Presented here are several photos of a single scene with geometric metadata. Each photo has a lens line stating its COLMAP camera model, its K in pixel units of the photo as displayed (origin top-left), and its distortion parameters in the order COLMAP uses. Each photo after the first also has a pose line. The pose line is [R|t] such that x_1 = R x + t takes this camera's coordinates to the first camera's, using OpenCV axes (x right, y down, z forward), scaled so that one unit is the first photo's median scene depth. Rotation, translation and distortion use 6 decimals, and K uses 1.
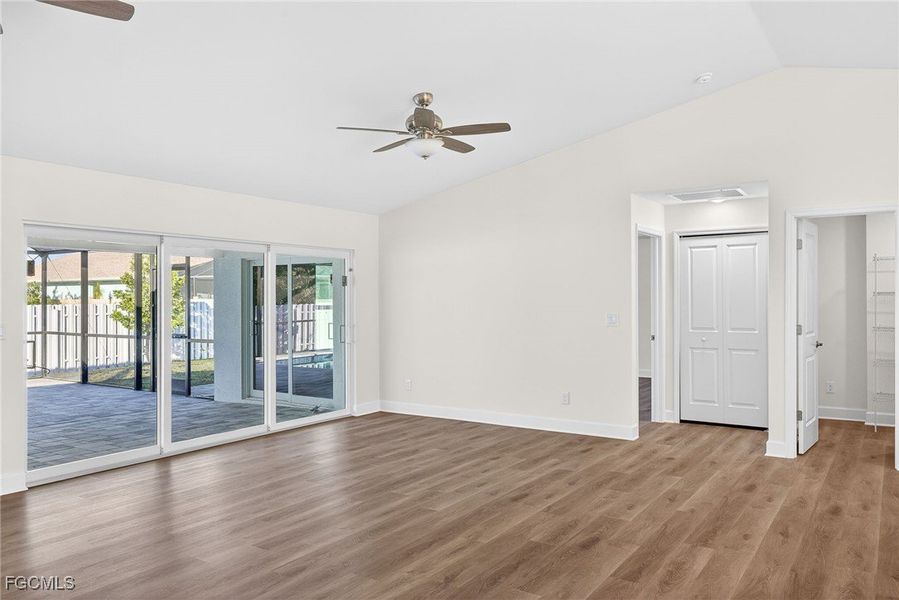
lens RADIAL K [[662.9, 0, 447.2], [0, 662.9, 292.6], [0, 0, 1]] dist [0.002463, 0.006008]
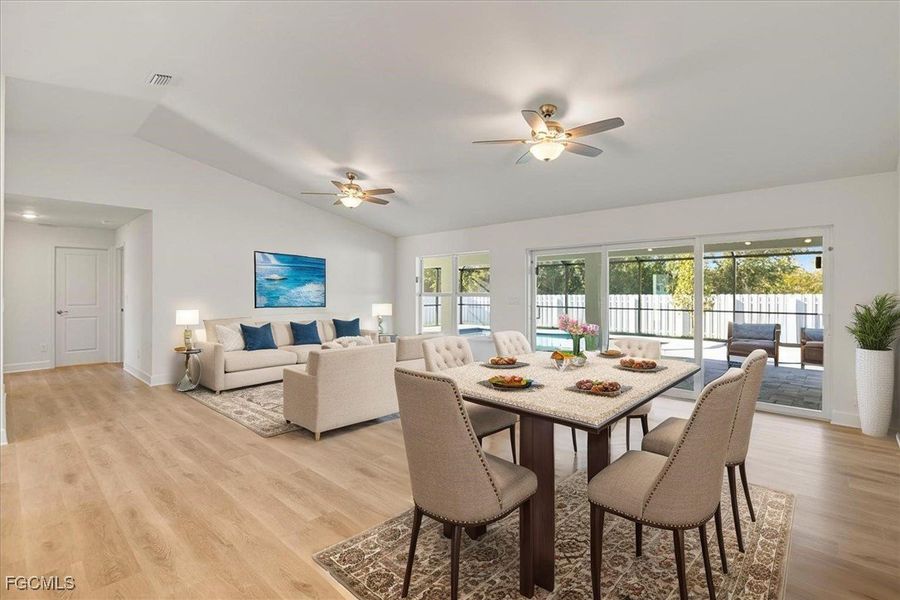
lens RADIAL K [[418.9, 0, 445.7], [0, 418.9, 288.8], [0, 0, 1]] dist [-0.001598, 0.000937]
pose [[-0.166877, -0.009430, -0.985933, 0.662006], [0.010379, 0.999882, -0.011320, 0.024971], [0.985923, -0.012122, -0.166760, 0.866630]]
